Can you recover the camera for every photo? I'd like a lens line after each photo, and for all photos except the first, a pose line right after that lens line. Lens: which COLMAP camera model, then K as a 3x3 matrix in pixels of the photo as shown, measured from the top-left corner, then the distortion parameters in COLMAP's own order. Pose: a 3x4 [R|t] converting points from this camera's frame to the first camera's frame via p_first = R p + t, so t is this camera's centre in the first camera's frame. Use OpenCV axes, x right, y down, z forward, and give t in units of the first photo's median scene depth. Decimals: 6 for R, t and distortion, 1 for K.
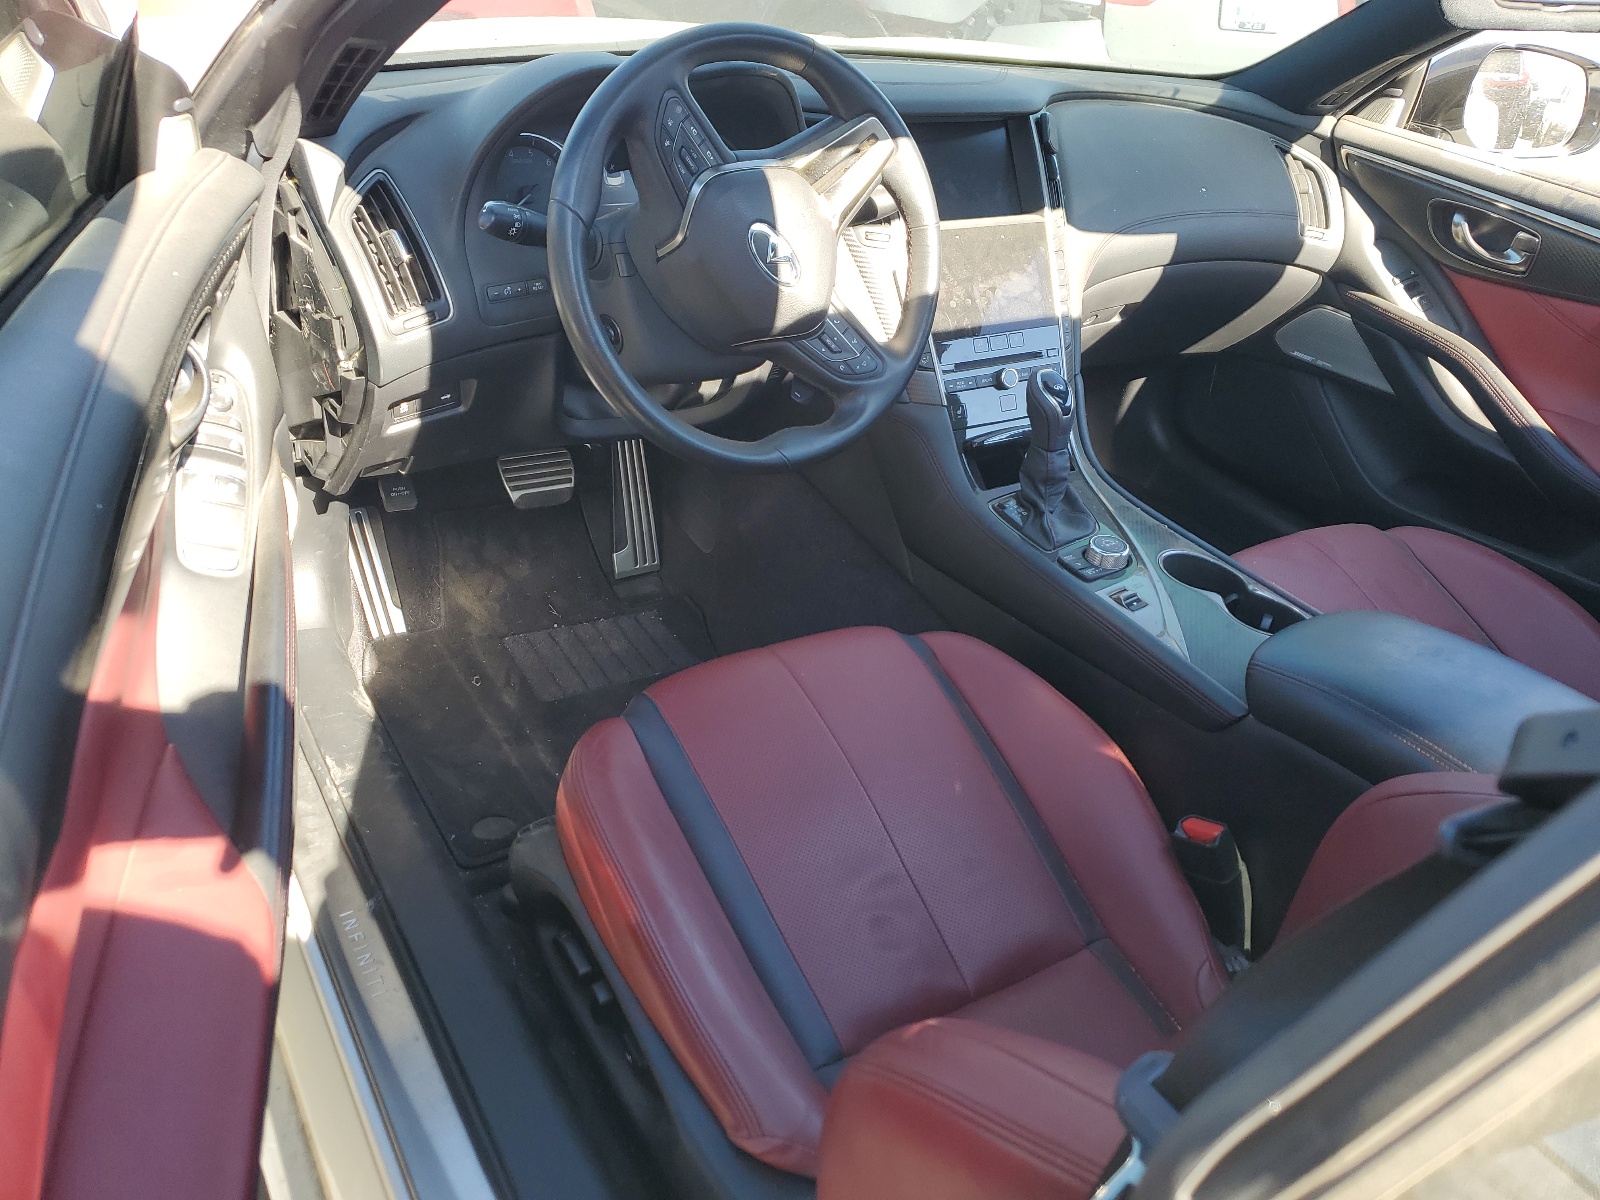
lens RADIAL K [[1203.0, 0, 800.0], [0, 1203.0, 600.0], [0, 0, 1]] dist [0.001491, 0.003035]
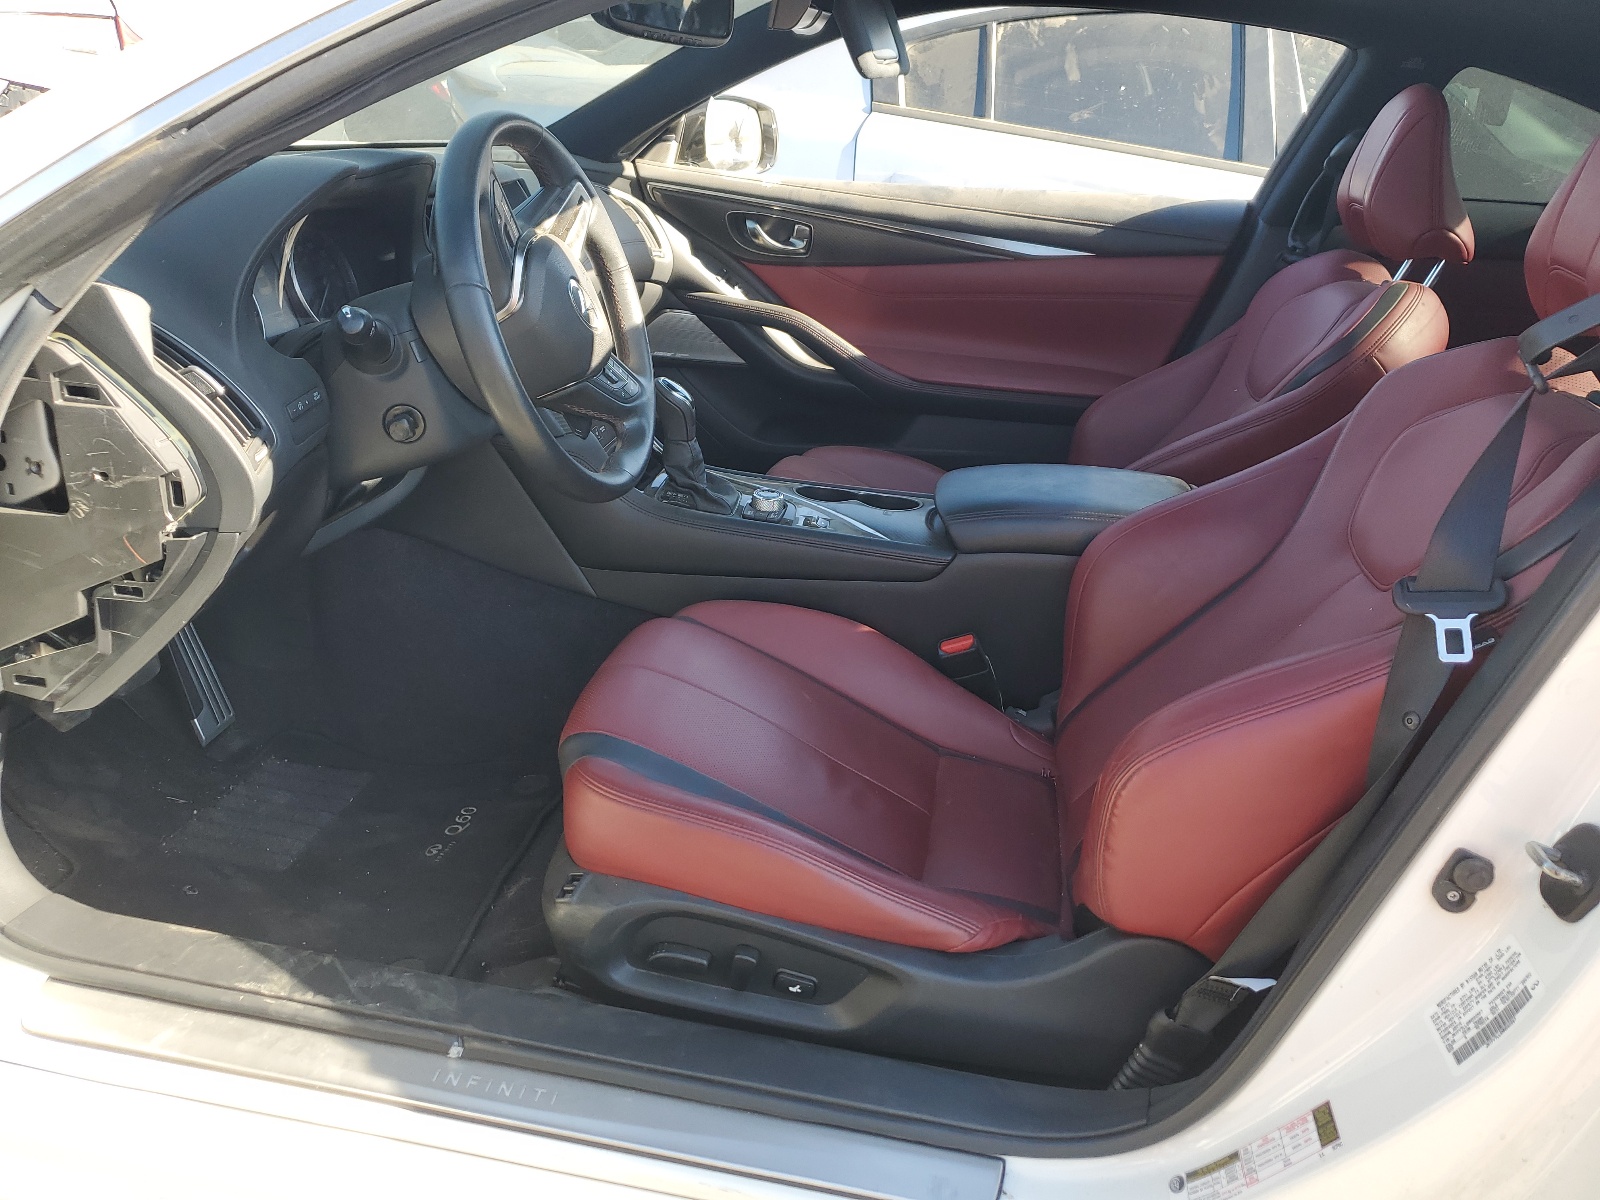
lens RADIAL K [[1203.0, 0, 800.0], [0, 1203.0, 600.0], [0, 0, 1]] dist [0.001491, 0.003035]
pose [[0.684850, -0.342429, 0.643213, -0.388951], [0.376642, 0.921994, 0.089822, -0.031787], [-0.623796, 0.180747, 0.760400, 0.033430]]
